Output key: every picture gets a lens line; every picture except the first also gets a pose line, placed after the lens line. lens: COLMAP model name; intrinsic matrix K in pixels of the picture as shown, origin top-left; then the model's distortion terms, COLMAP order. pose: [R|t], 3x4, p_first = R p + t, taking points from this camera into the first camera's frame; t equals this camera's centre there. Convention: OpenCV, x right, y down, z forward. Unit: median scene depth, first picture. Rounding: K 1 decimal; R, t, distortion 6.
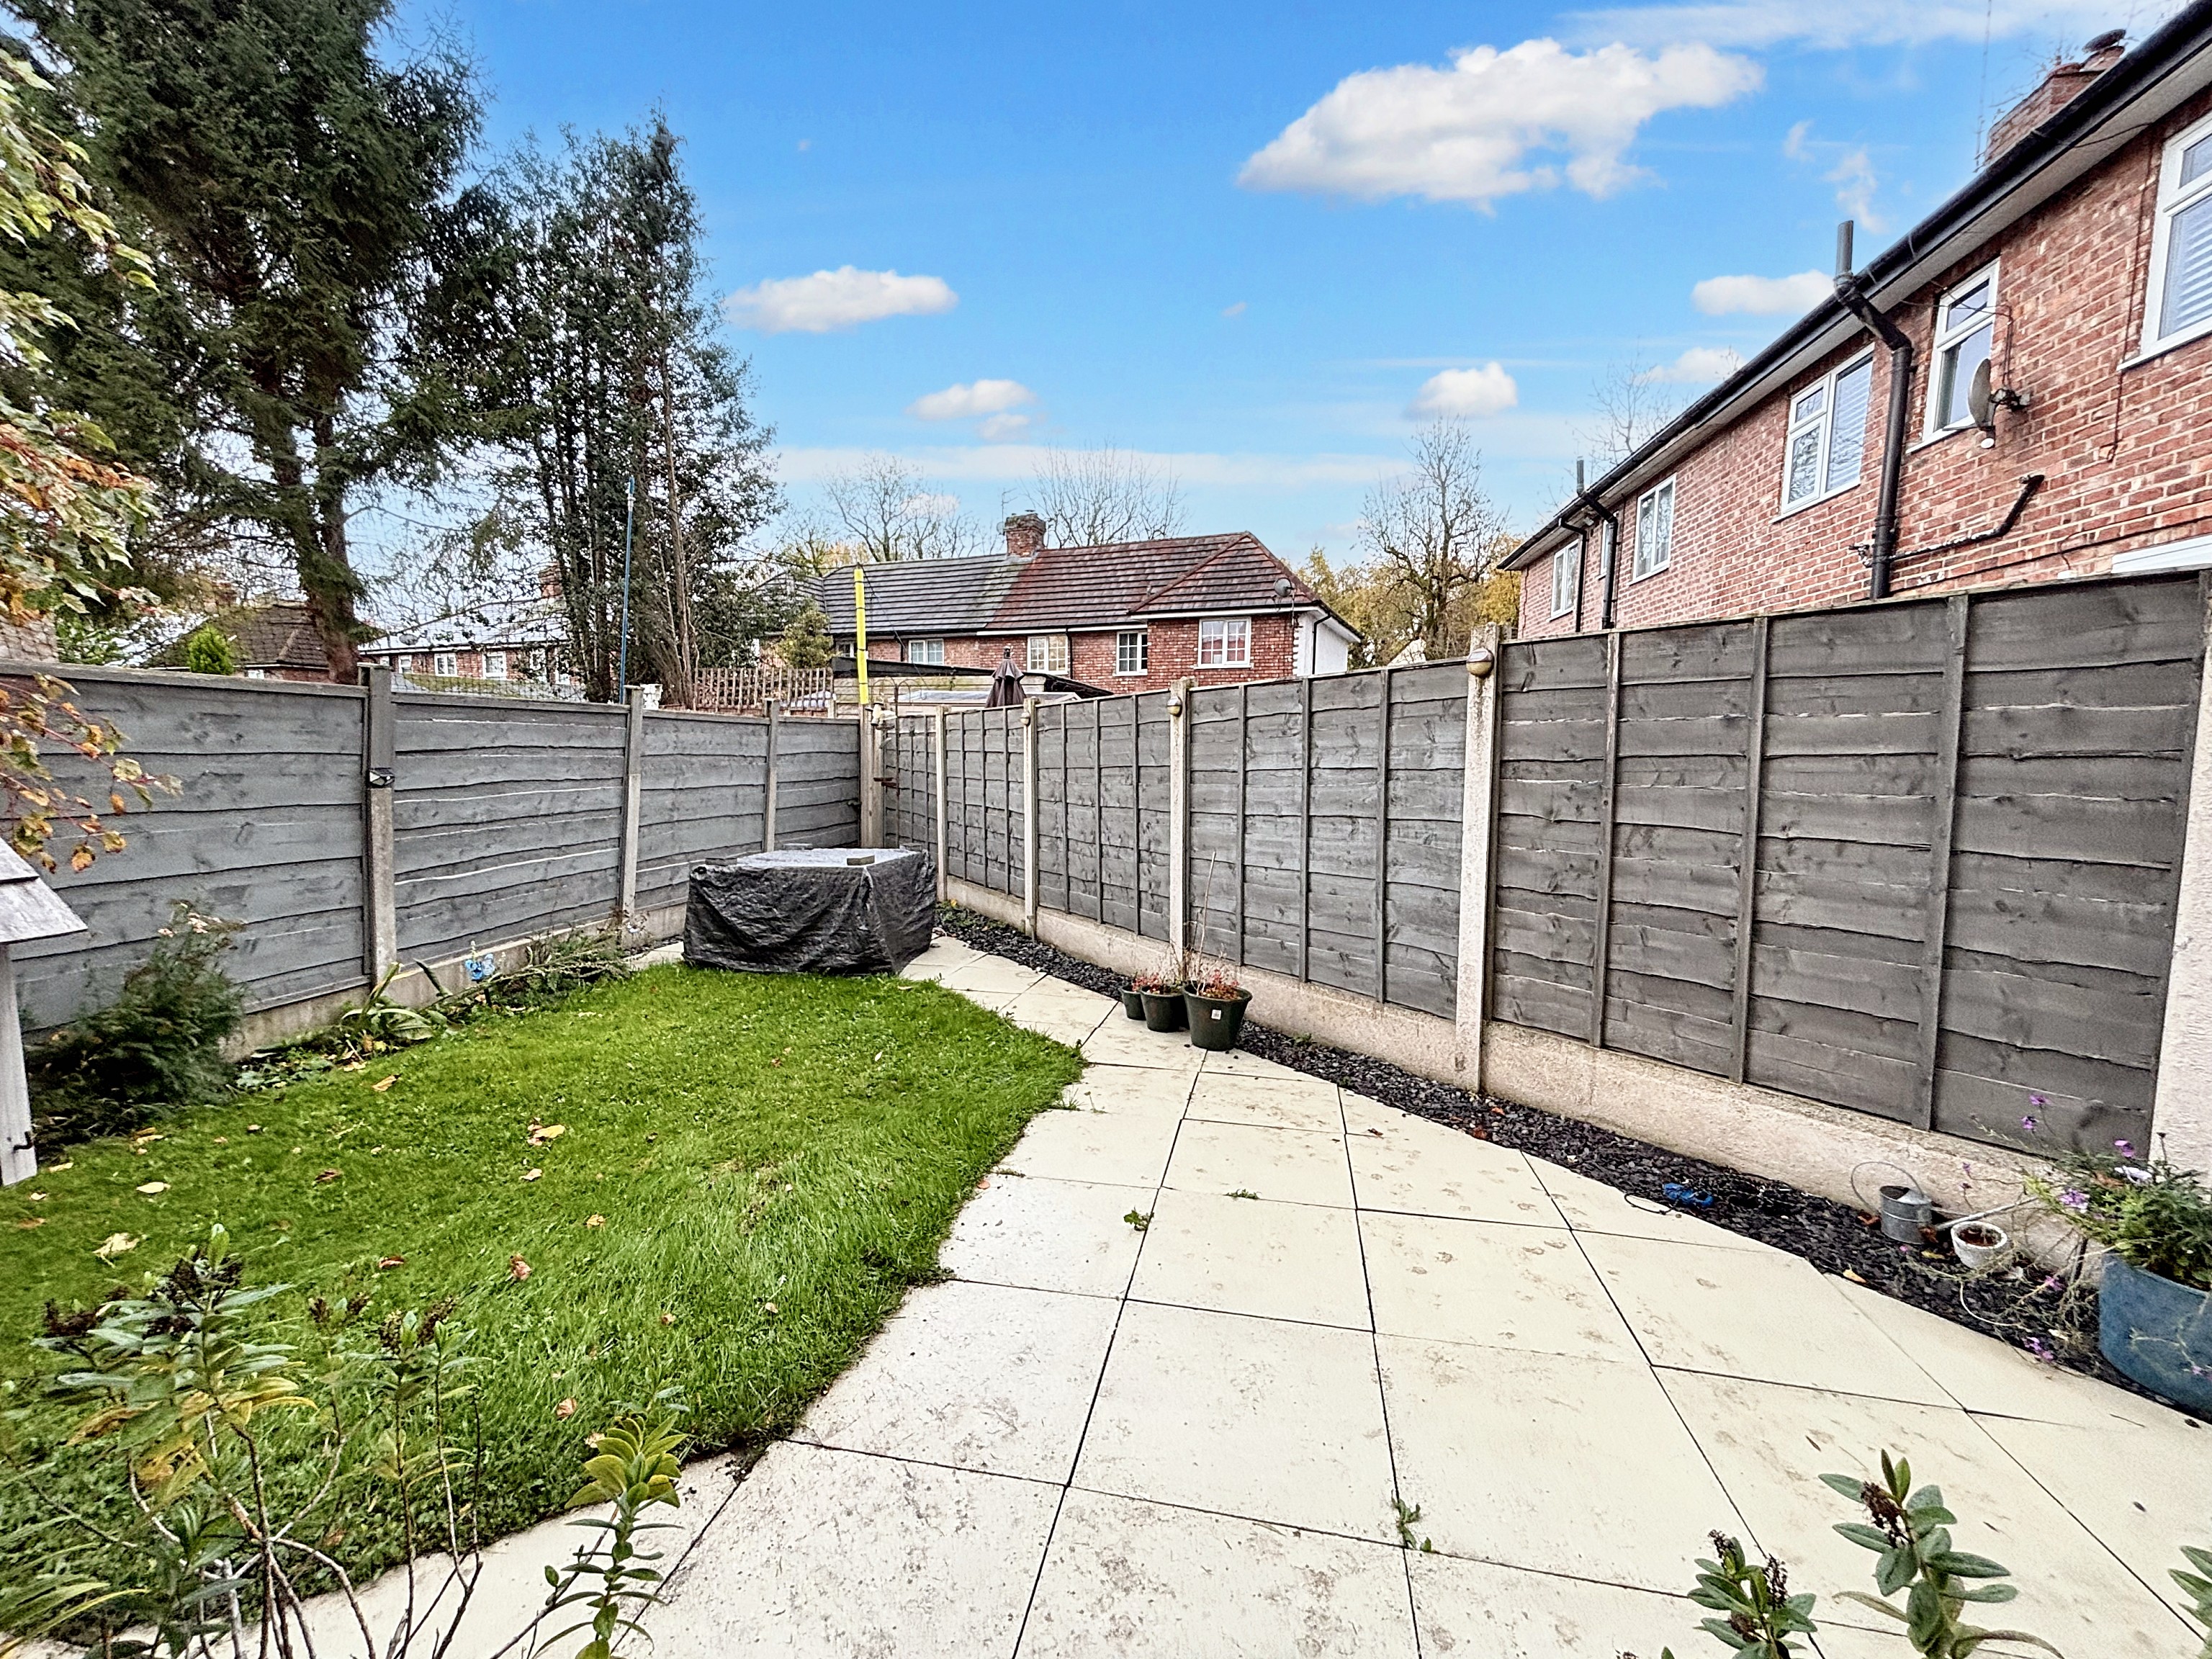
lens RADIAL K [[895.5, 0, 1100.8], [0, 895.5, 825.9], [0, 0, 1]] dist [-0.018223, 0.011592]
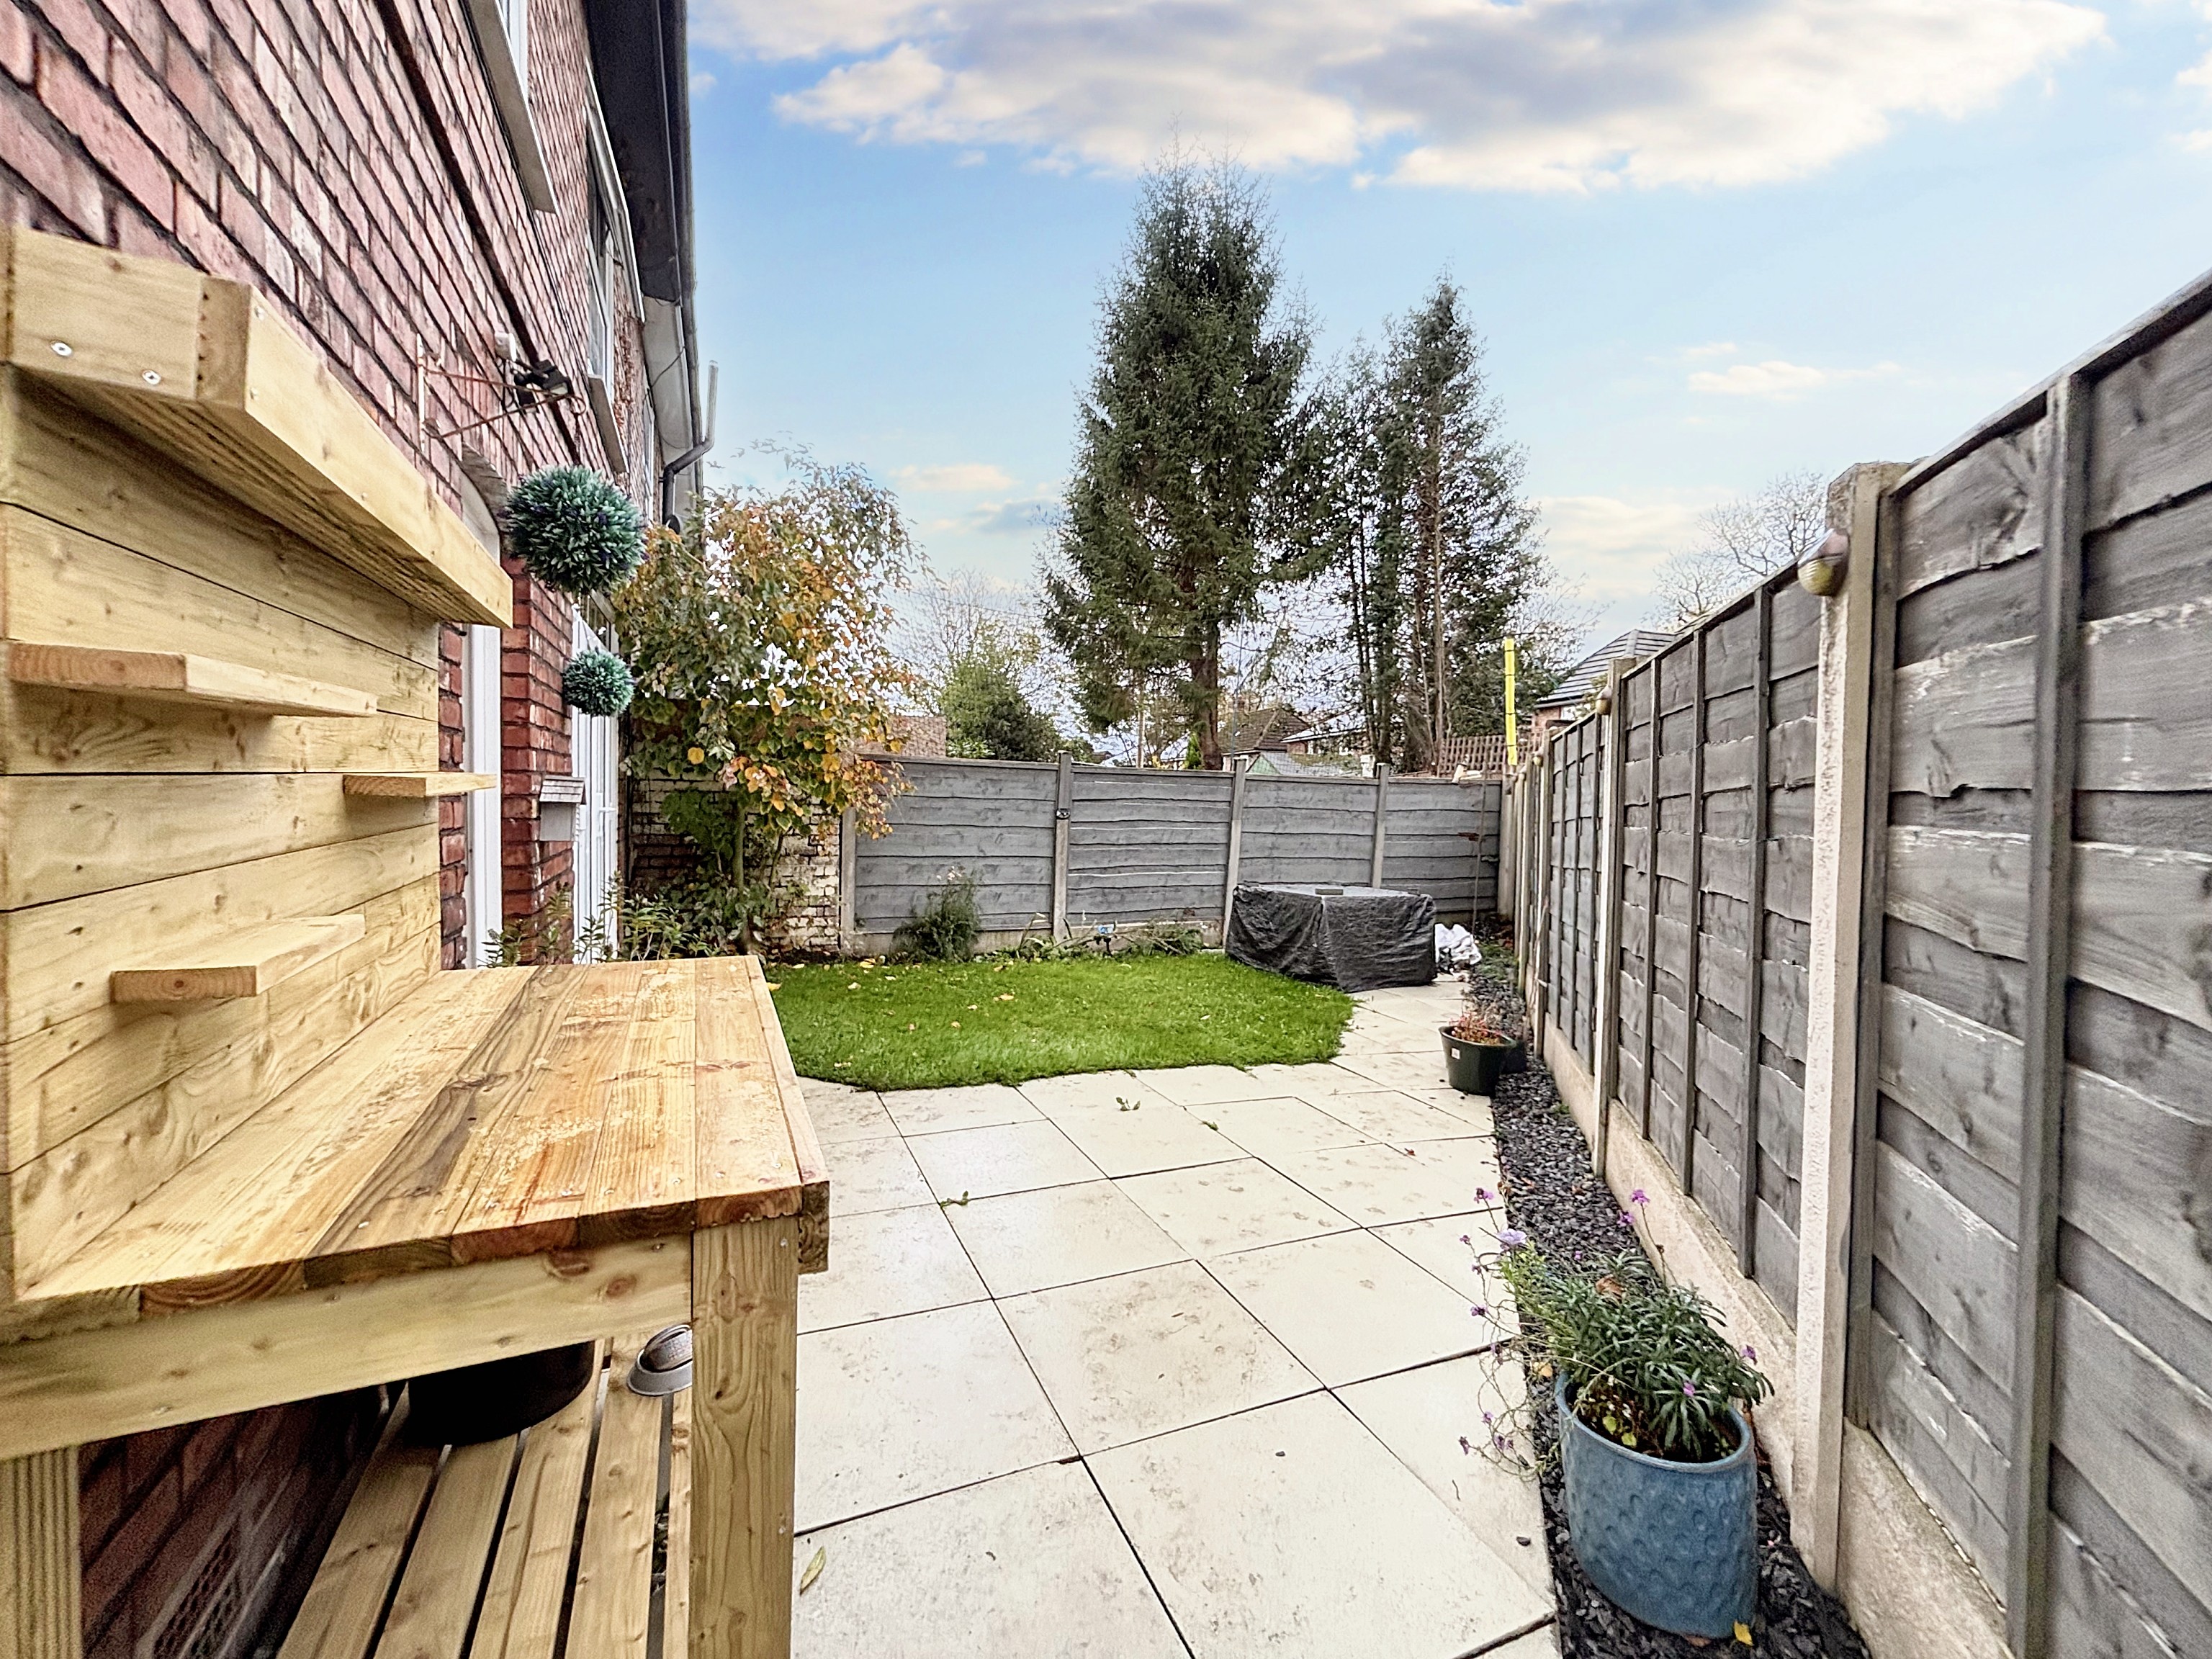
lens RADIAL K [[895.5, 0, 1100.8], [0, 895.5, 825.9], [0, 0, 1]] dist [-0.018223, 0.011592]
pose [[0.564882, 0.028648, -0.824674, 0.579935], [-0.090500, 0.995519, -0.027408, 0.010130], [0.820194, 0.090115, 0.564944, 0.039576]]
